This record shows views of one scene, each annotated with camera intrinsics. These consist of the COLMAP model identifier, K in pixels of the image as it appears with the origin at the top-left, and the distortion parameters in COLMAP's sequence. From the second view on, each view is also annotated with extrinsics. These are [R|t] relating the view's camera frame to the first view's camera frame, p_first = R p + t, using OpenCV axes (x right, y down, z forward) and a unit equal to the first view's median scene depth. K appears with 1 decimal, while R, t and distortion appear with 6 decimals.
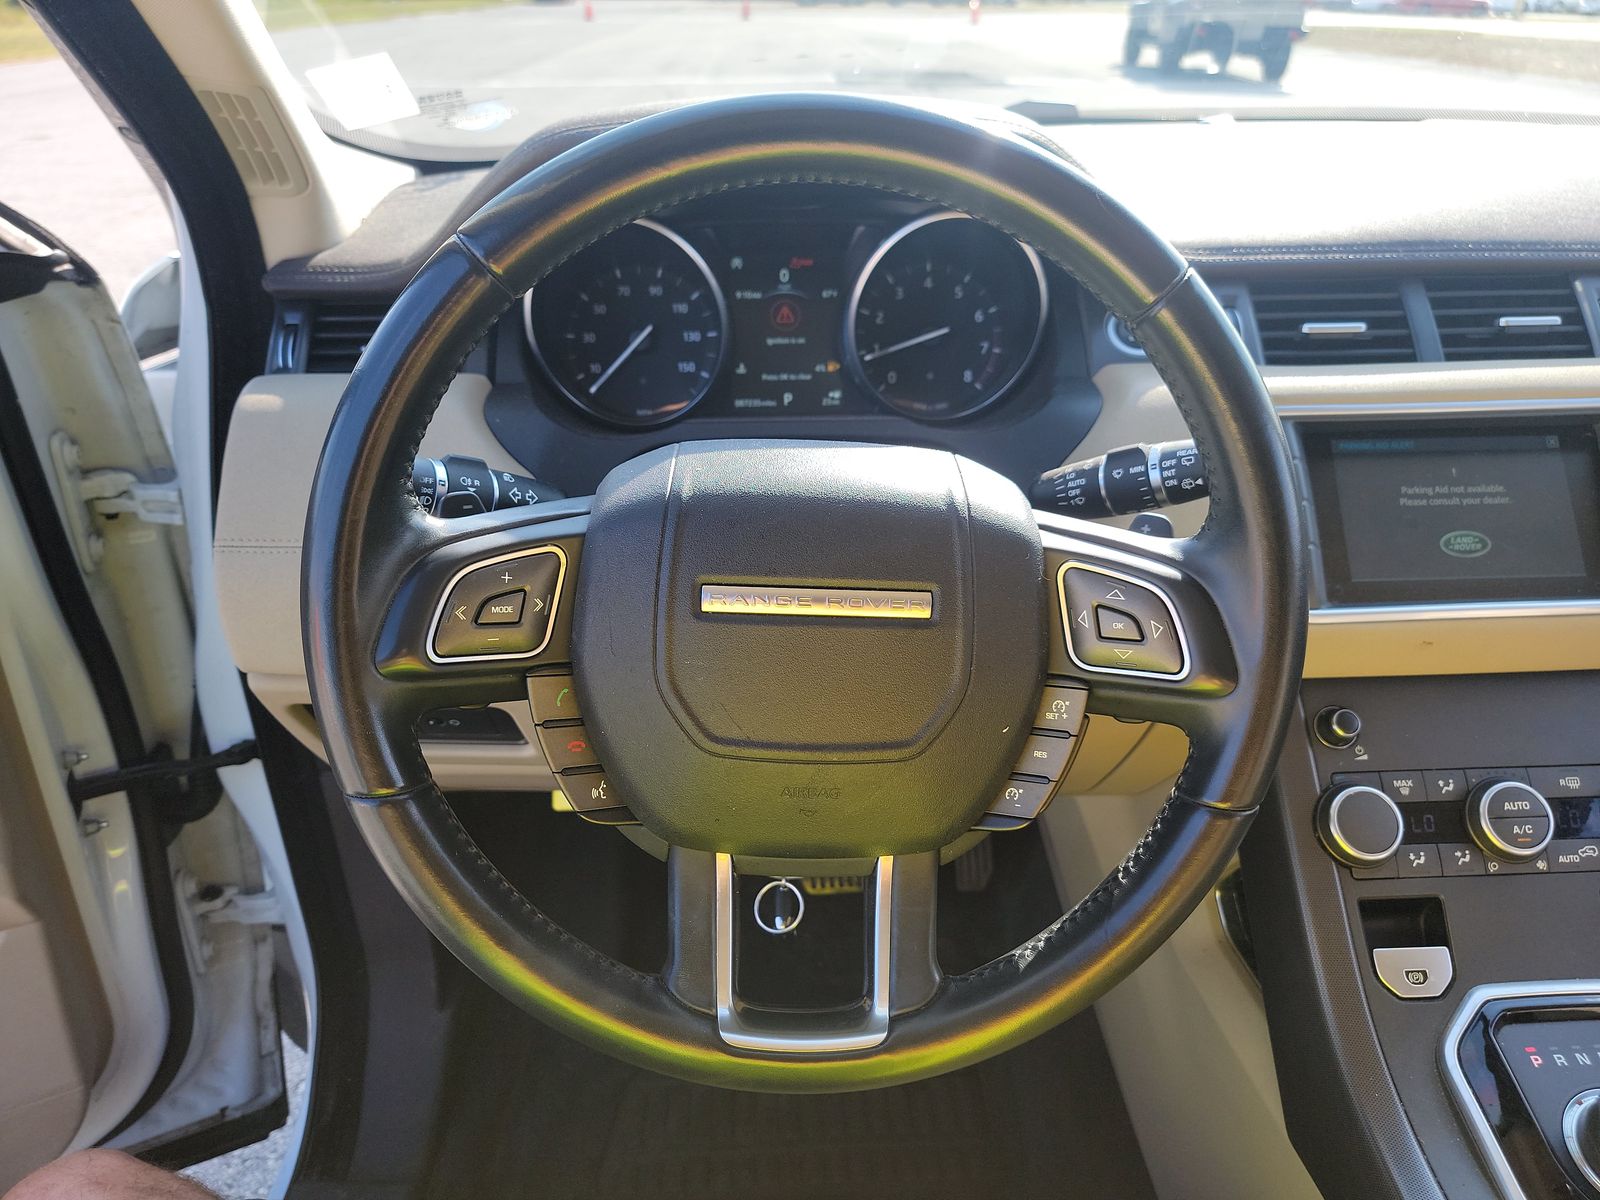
lens RADIAL K [[1125.5, 0, 802.6], [0, 1125.5, 591.6], [0, 0, 1]] dist [0.046182, -0.043053]
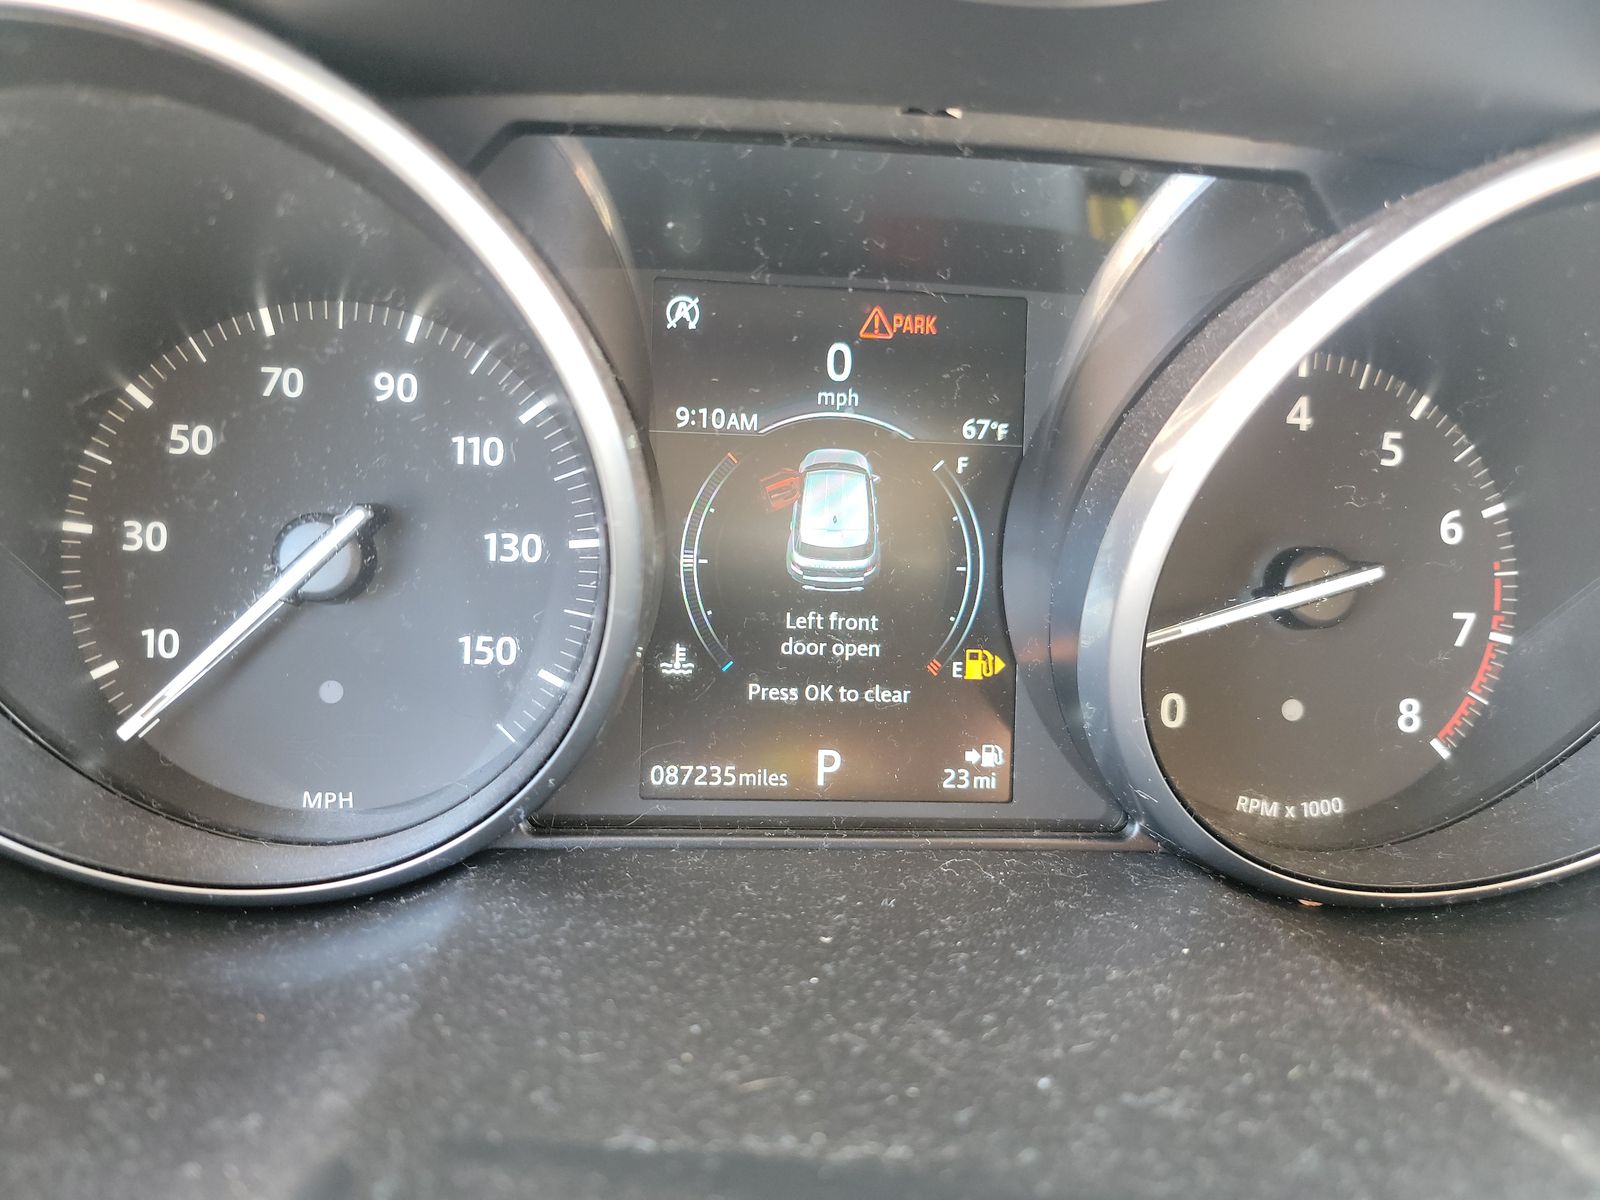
lens RADIAL K [[1125.5, 0, 794.1], [0, 1125.5, 599.0], [0, 0, 1]] dist [0.046182, -0.043053]
pose [[0.996033, 0.044029, 0.077329, -0.047713], [-0.037370, 0.995633, -0.085548, -0.190528], [-0.080758, 0.082318, 0.993329, 0.704228]]
